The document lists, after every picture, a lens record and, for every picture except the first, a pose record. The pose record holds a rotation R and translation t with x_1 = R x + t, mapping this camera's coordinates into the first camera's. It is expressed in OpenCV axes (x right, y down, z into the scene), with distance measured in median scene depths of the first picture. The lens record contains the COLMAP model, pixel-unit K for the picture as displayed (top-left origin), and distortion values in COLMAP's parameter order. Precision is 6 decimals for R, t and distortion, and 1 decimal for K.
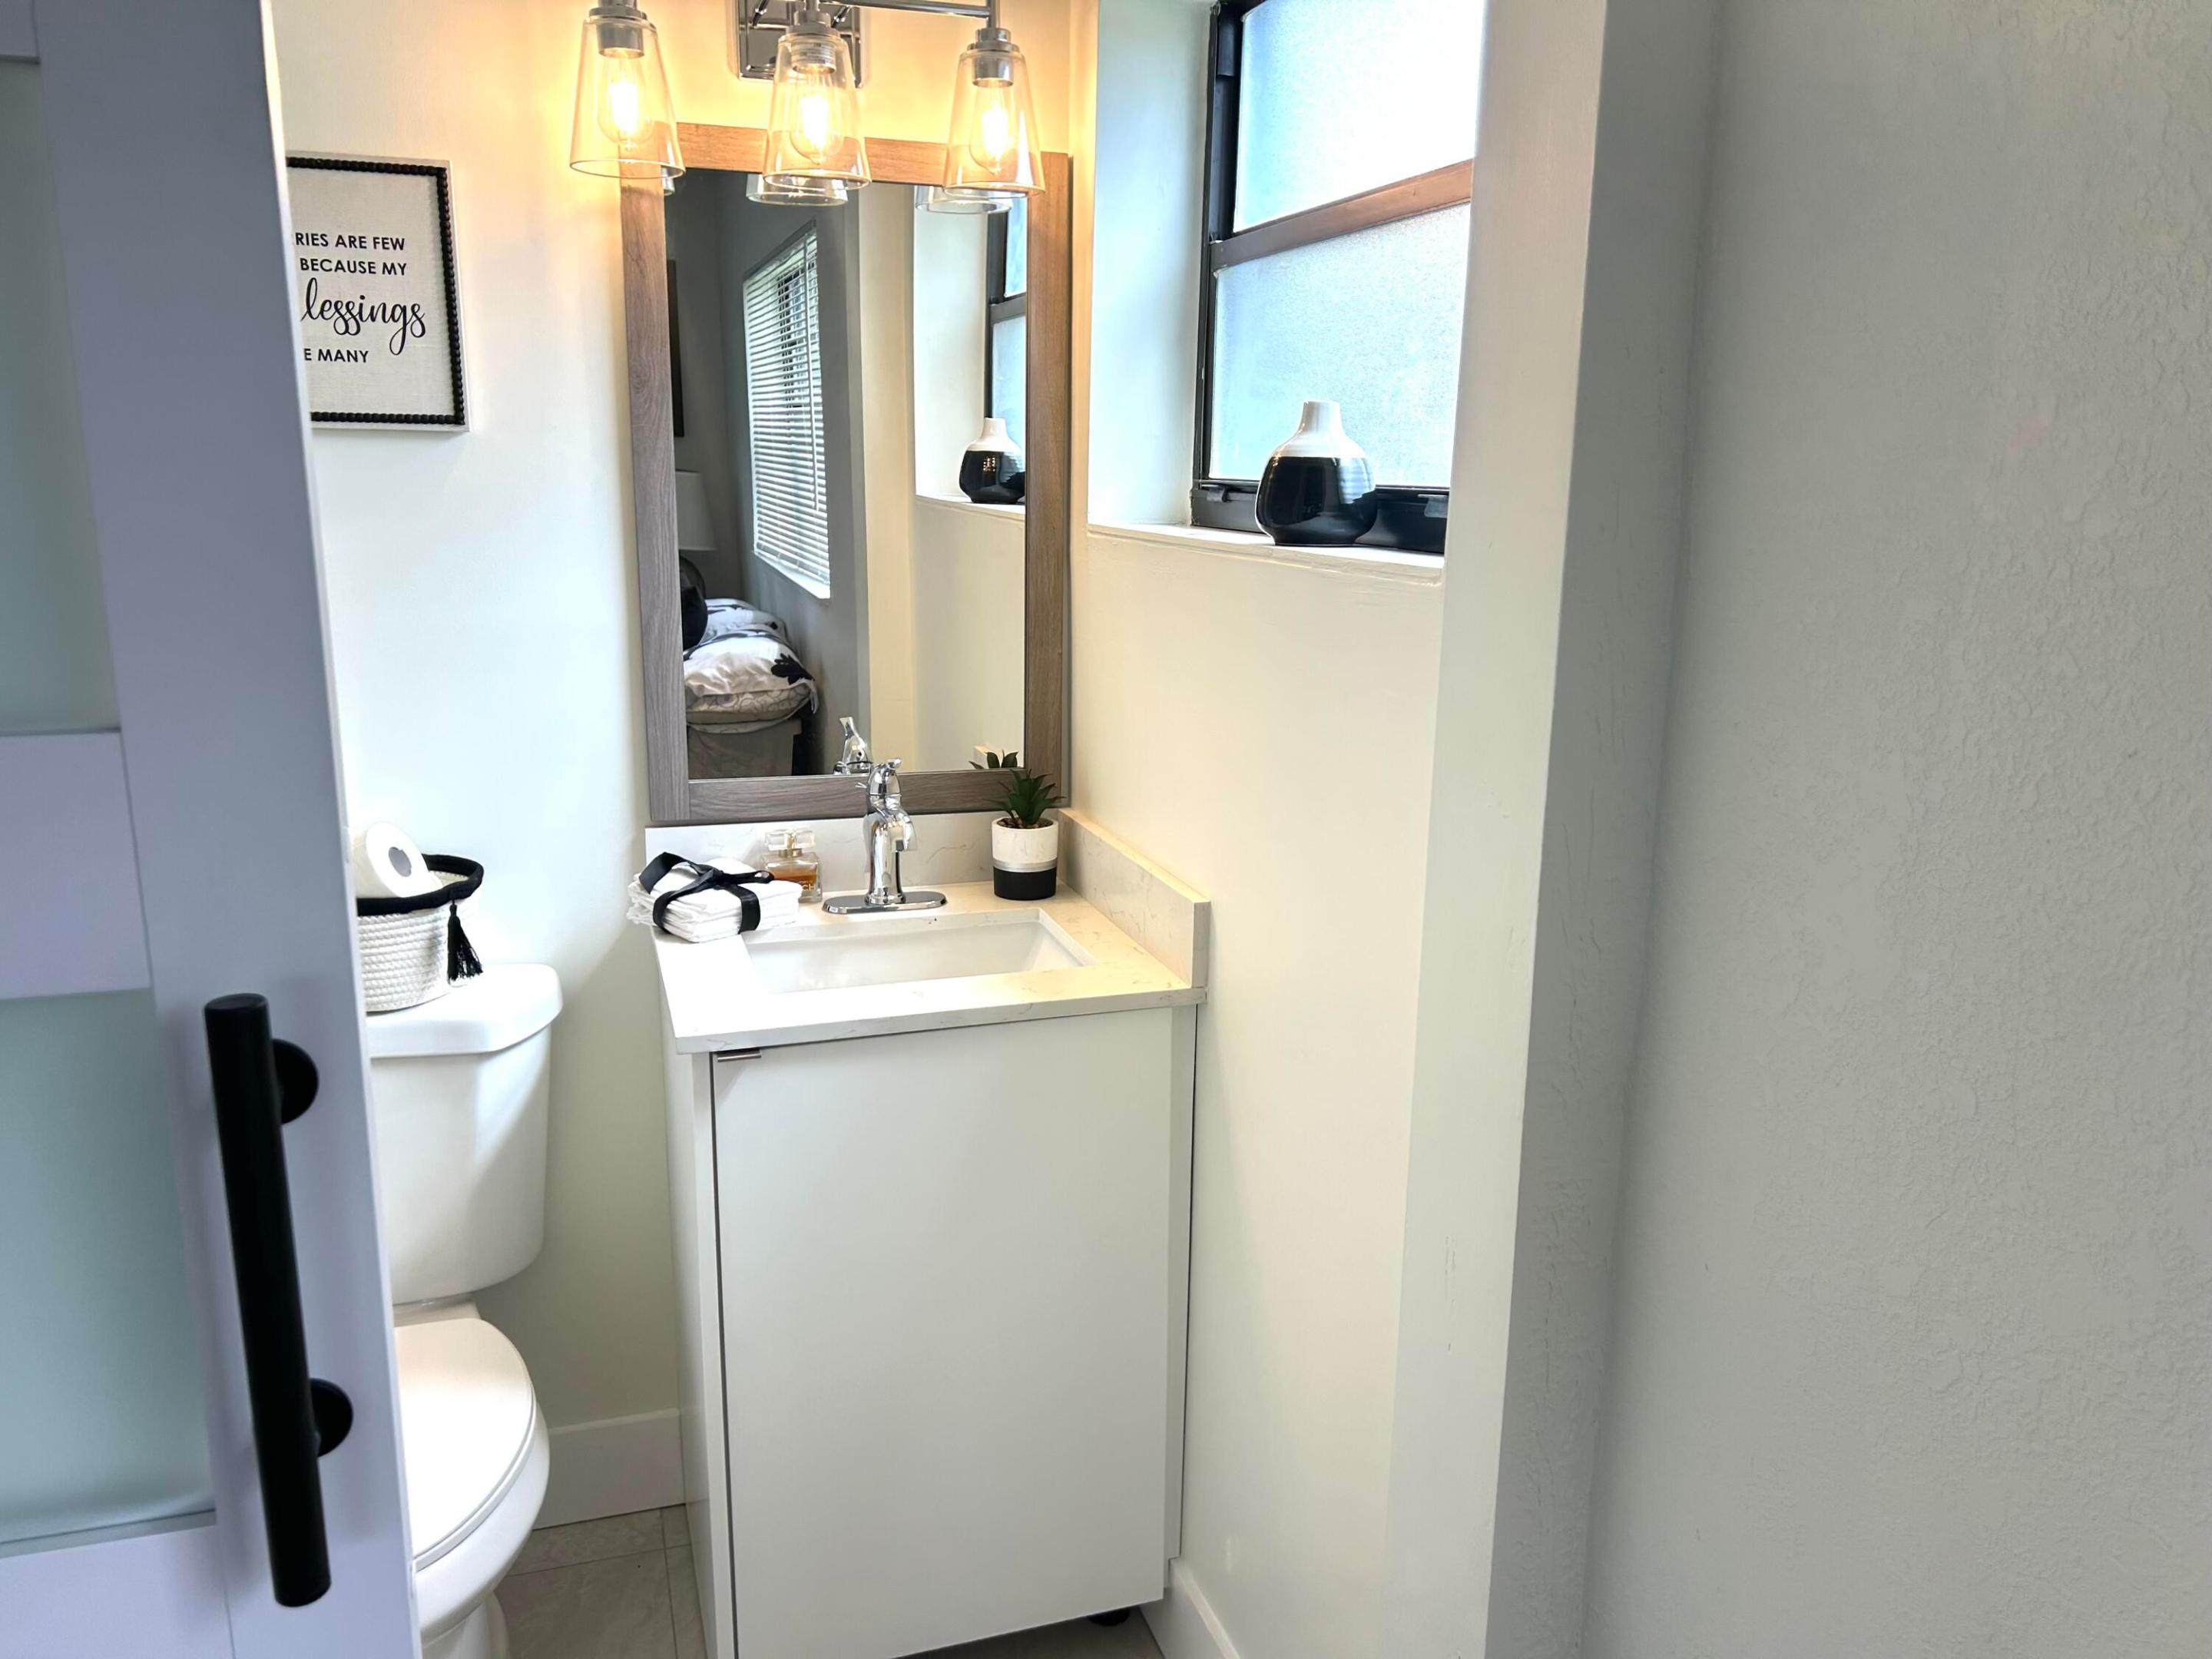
lens RADIAL K [[1642.1, 0, 1096.8], [0, 1642.1, 812.1], [0, 0, 1]] dist [0.090101, -0.108178]
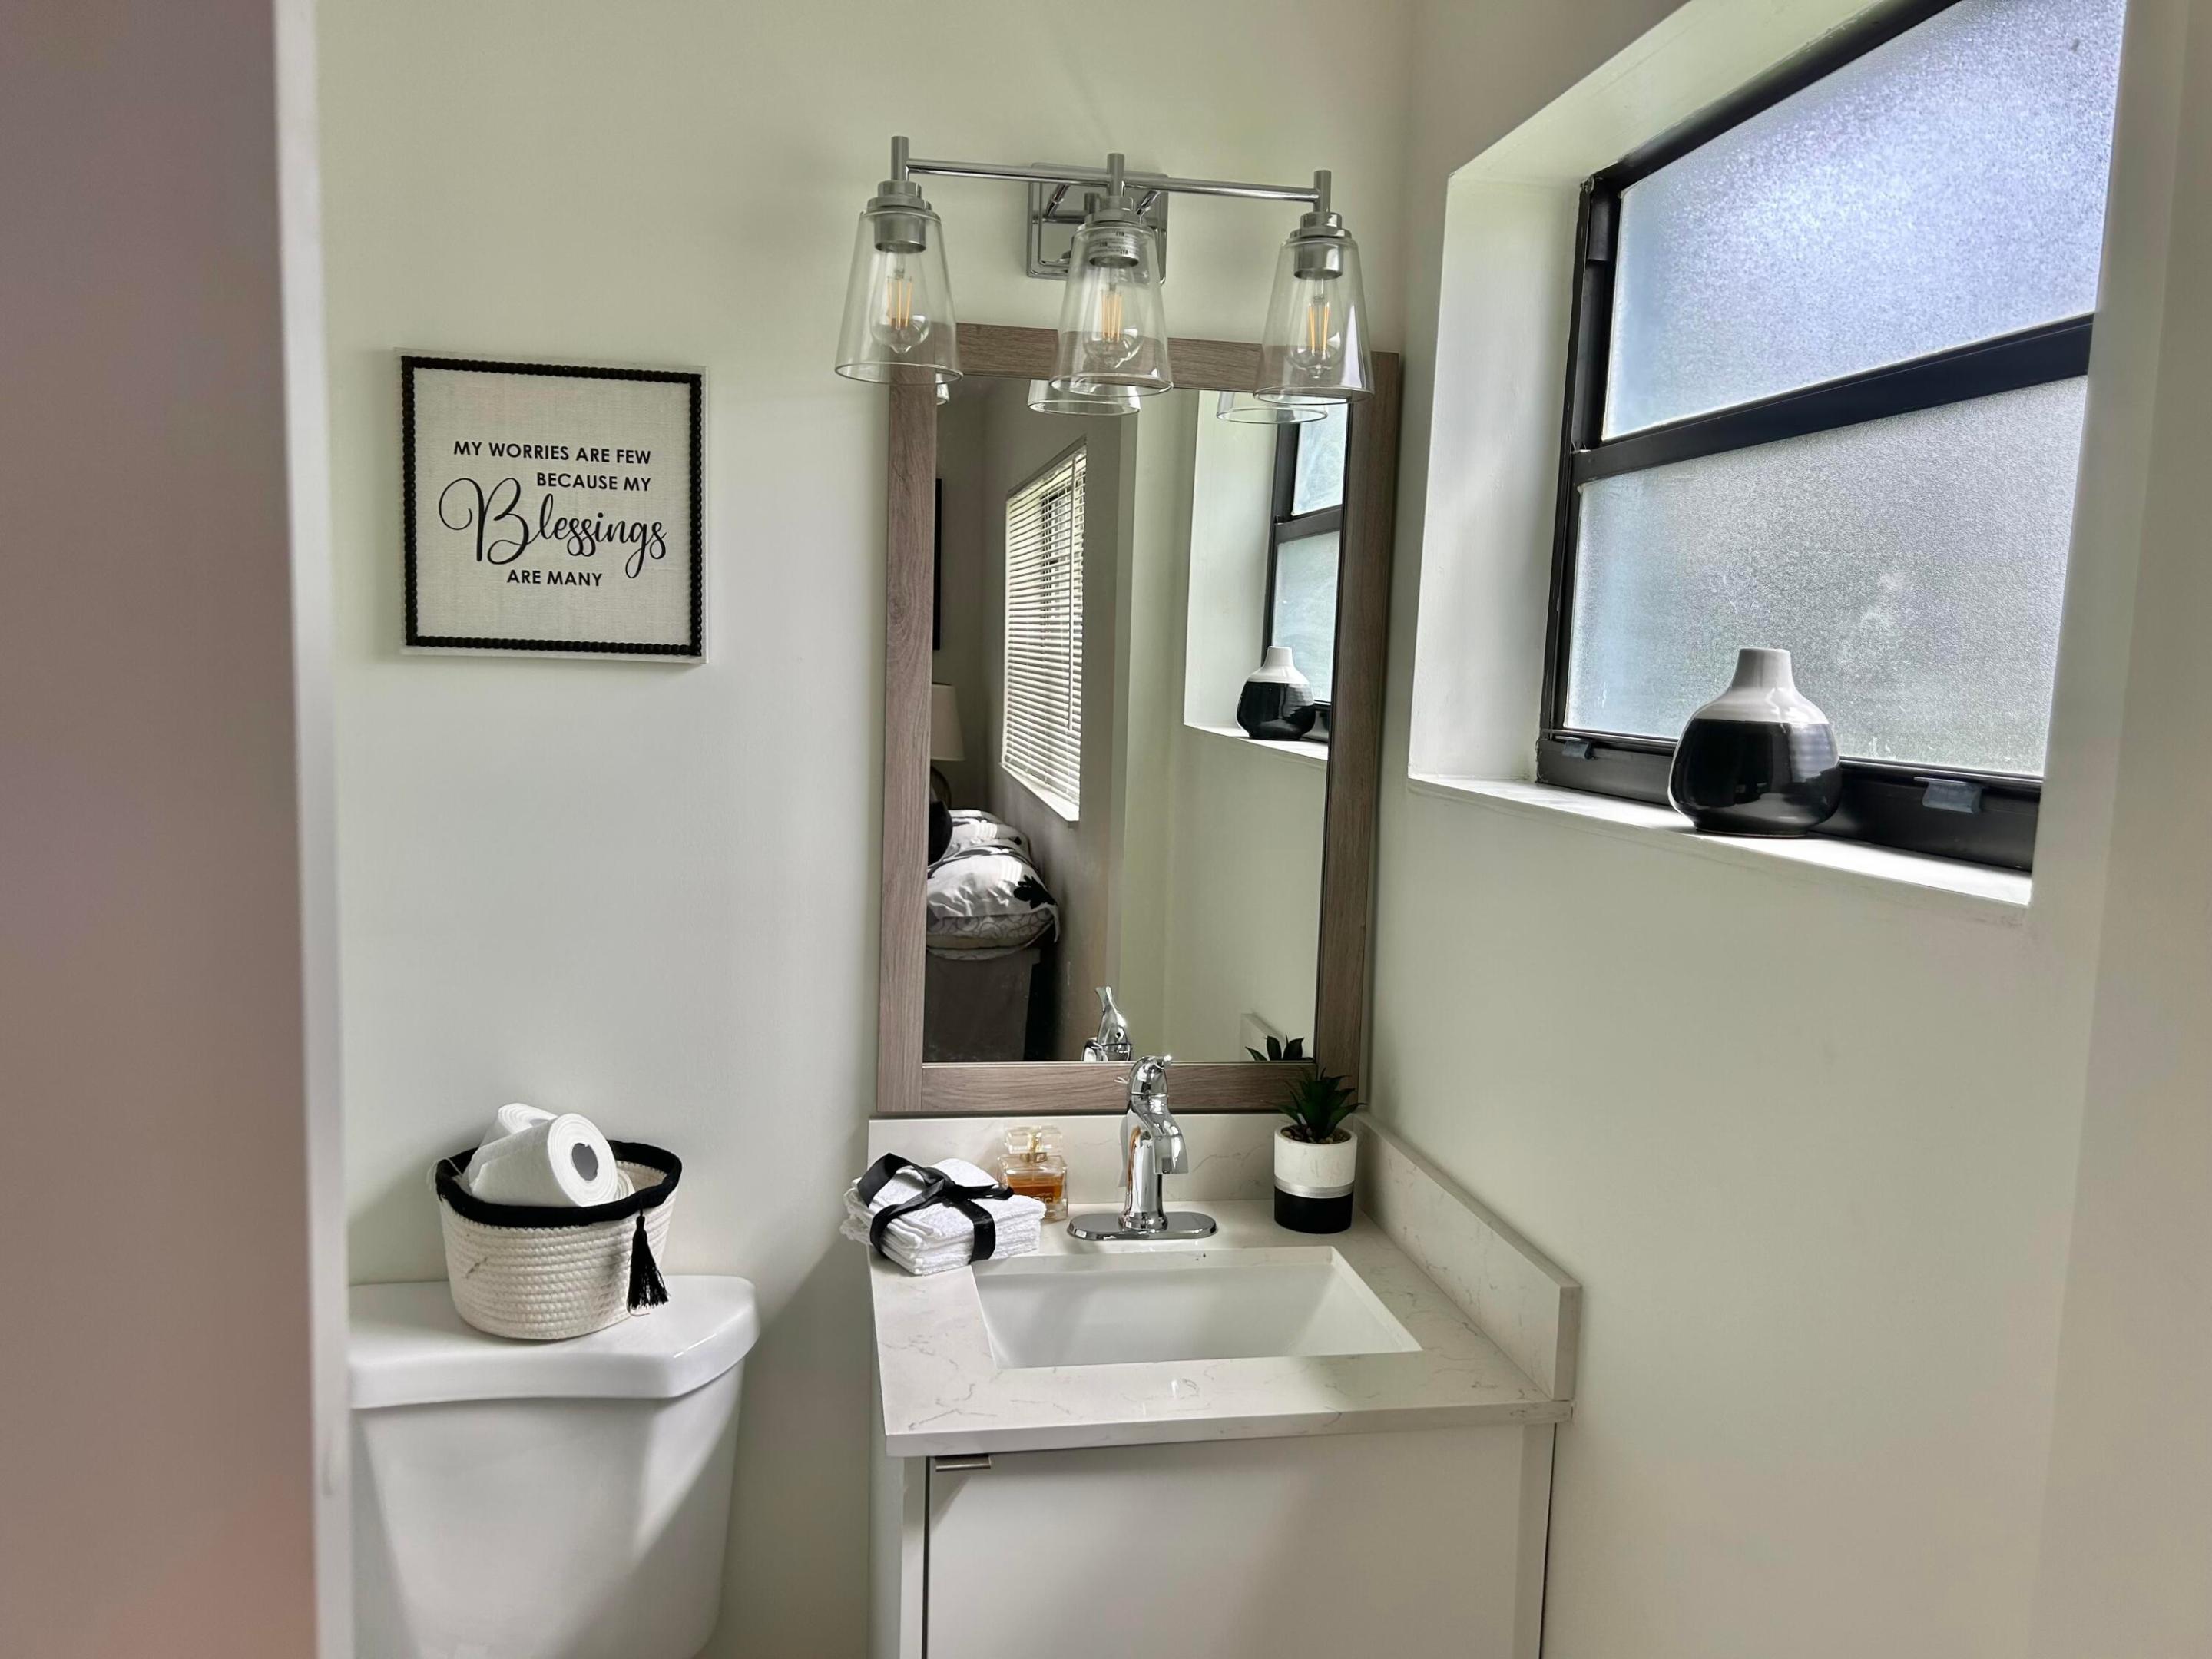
lens RADIAL K [[1655.1, 0, 1106.0], [0, 1655.1, 829.5], [0, 0, 1]] dist [0.139584, -0.329593]
pose [[0.990222, 0.030928, -0.136028, -0.044253], [-0.046261, 0.992738, -0.111044, -0.053250], [0.131605, 0.116251, 0.984462, 0.169427]]
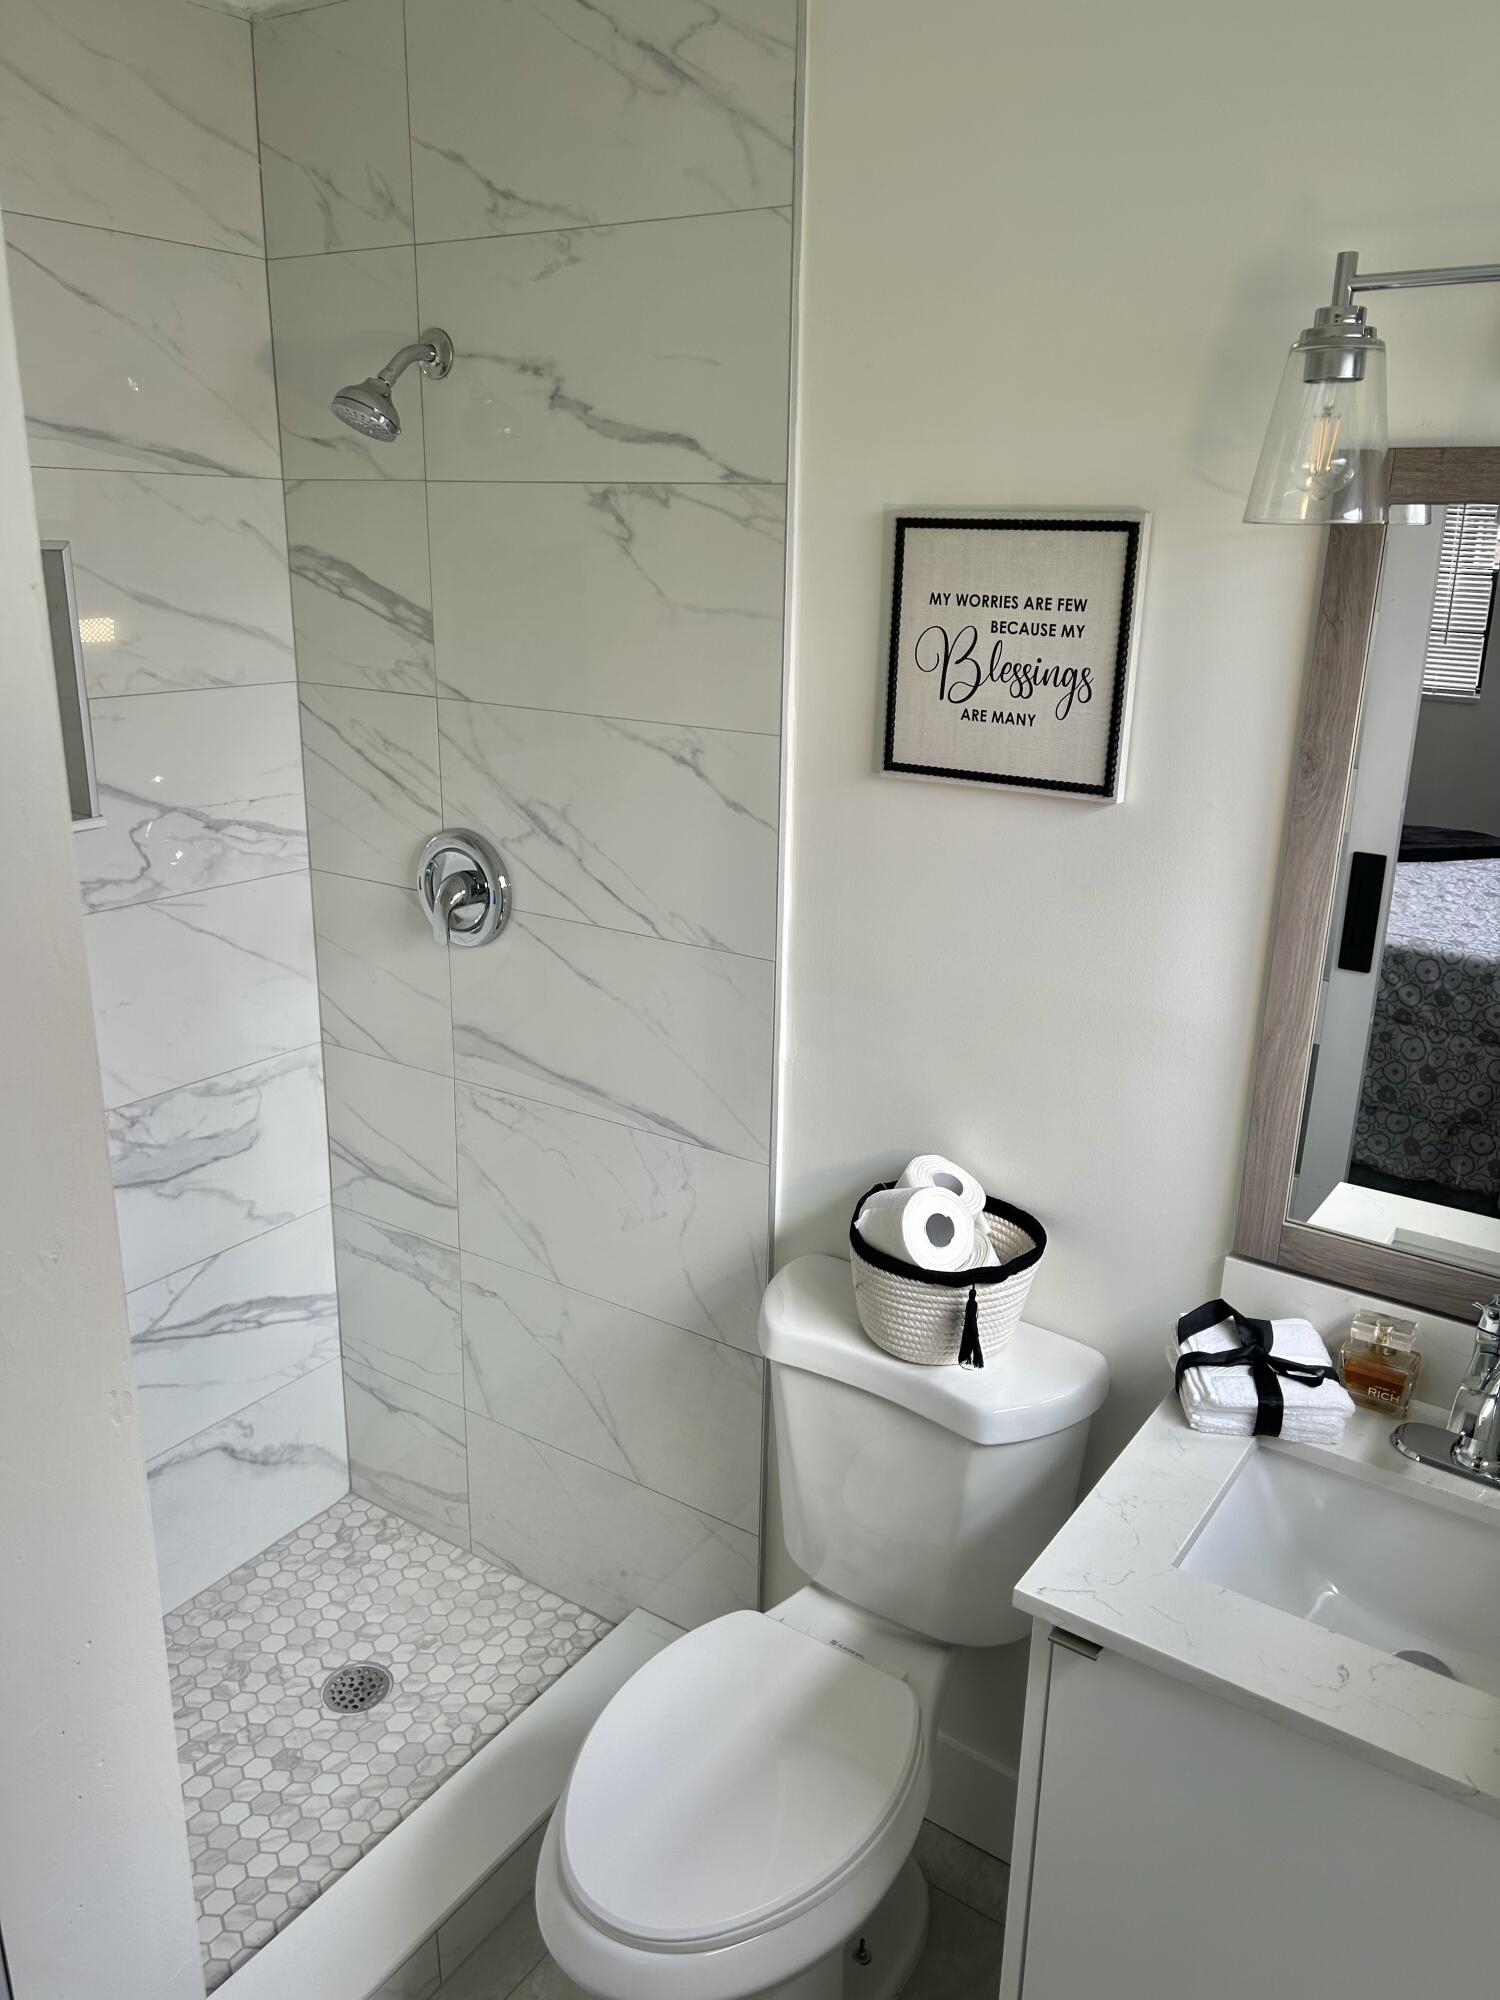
lens RADIAL K [[1501.9, 0, 750.0], [0, 1501.9, 1000.0], [0, 0, 1]] dist [0.124088, -0.217093]
pose [[0.616274, 0.236018, -0.751333, 0.156140], [-0.179669, 0.971012, 0.157654, -0.220057], [0.766763, 0.037833, 0.640815, 0.311141]]
